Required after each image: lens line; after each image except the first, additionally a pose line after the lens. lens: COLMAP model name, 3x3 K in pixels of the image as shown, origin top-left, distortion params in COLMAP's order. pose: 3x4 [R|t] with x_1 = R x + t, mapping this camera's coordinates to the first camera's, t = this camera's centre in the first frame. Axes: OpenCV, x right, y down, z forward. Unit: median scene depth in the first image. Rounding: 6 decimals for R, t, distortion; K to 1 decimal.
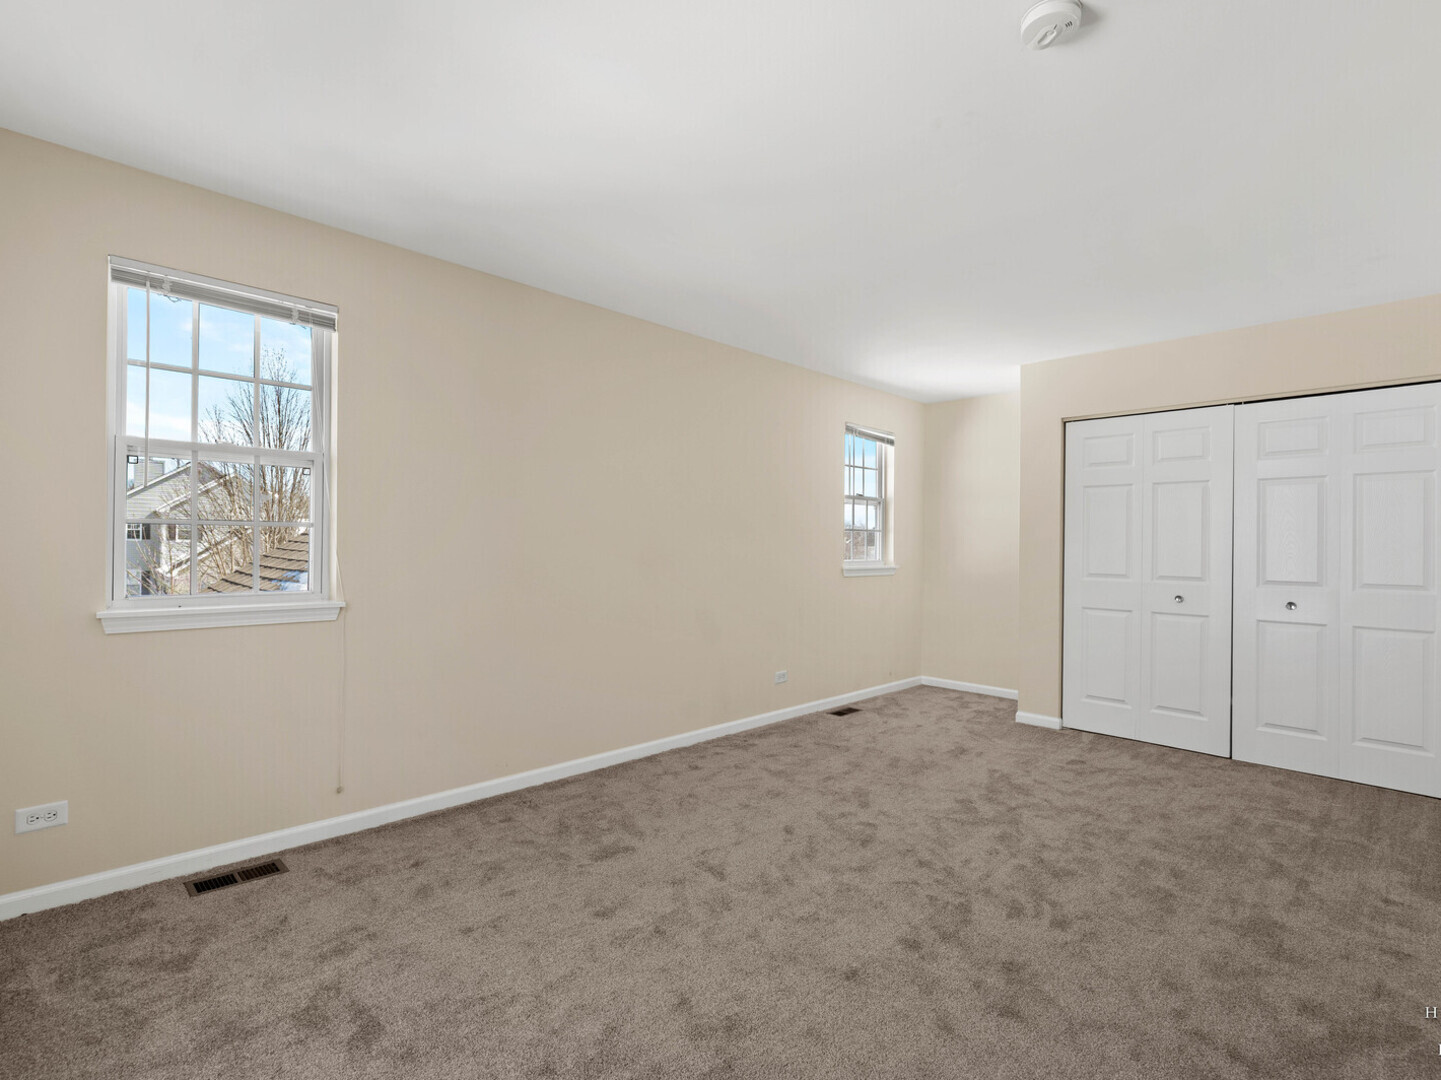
lens RADIAL K [[675.5, 0, 728.0], [0, 675.5, 534.4], [0, 0, 1]] dist [-0.000529, -0.000145]
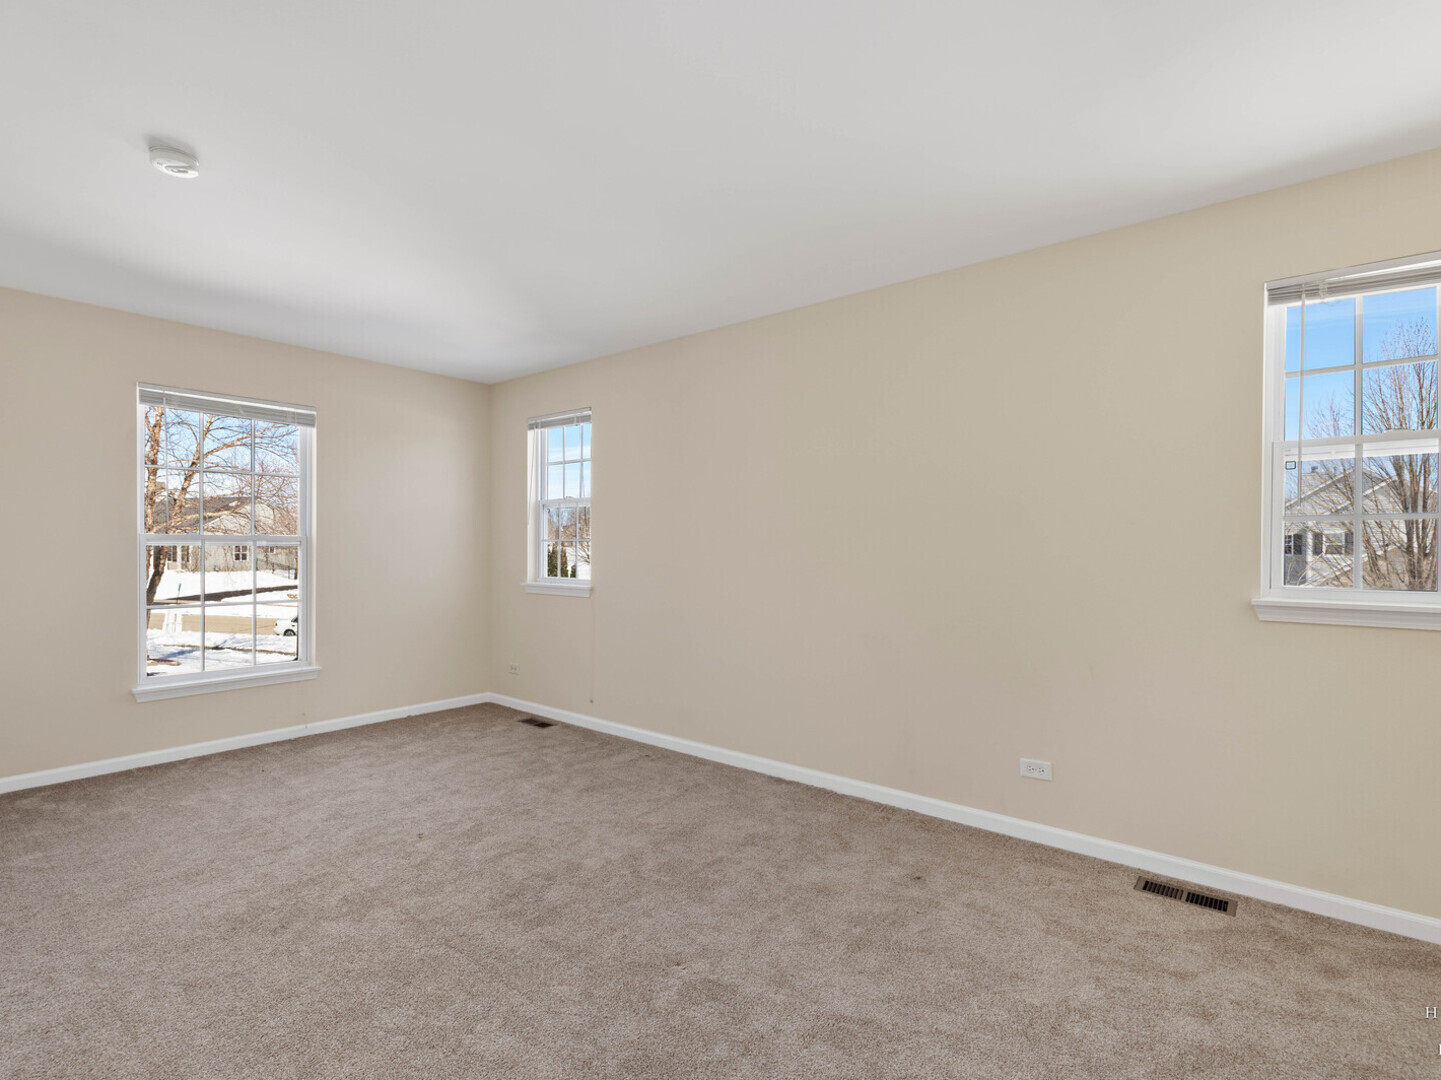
lens RADIAL K [[711.5, 0, 721.8], [0, 711.5, 547.5], [0, 0, 1]] dist [-0.001176, -0.000226]
pose [[0.118704, -0.011093, -0.992868, 0.798268], [0.008342, 0.999913, -0.010174, 0.017065], [0.992895, -0.007075, 0.118786, 0.752169]]
